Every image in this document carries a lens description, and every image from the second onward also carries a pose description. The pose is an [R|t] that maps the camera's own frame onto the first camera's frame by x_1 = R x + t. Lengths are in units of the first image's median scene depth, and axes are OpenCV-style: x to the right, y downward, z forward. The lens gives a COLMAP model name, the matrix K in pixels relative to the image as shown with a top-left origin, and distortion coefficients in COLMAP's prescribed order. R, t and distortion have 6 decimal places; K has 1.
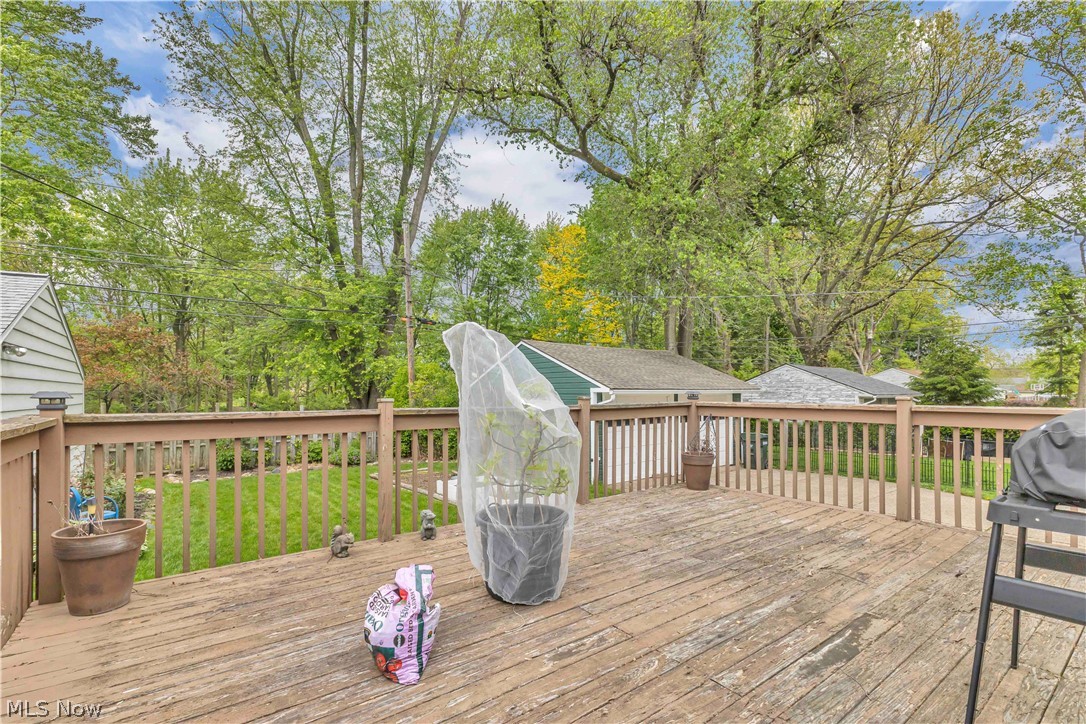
lens RADIAL K [[484.2, 0, 541.1], [0, 484.2, 390.3], [0, 0, 1]] dist [0.000171, -0.000010]
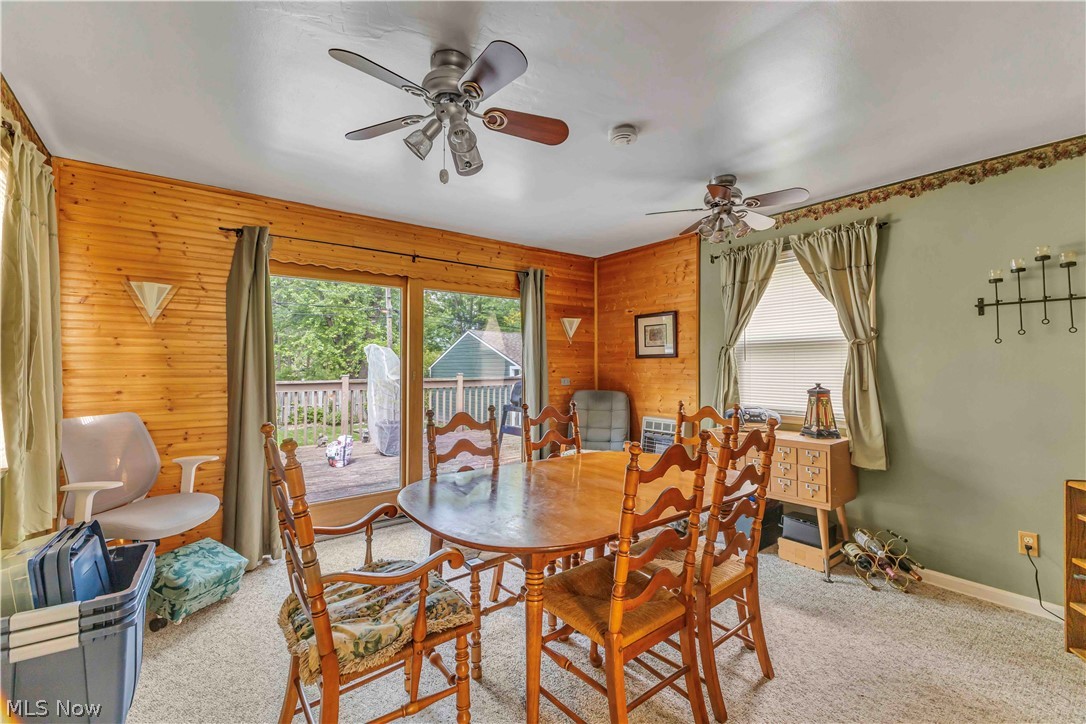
lens RADIAL K [[470.2, 0, 539.7], [0, 470.2, 364.3], [0, 0, 1]] dist [0.001814, 0.000023]
pose [[0.999984, -0.001019, 0.005514, 0.106834], [0.001030, 0.999998, -0.001838, -0.004728], [-0.005512, 0.001844, 0.999983, -0.216986]]
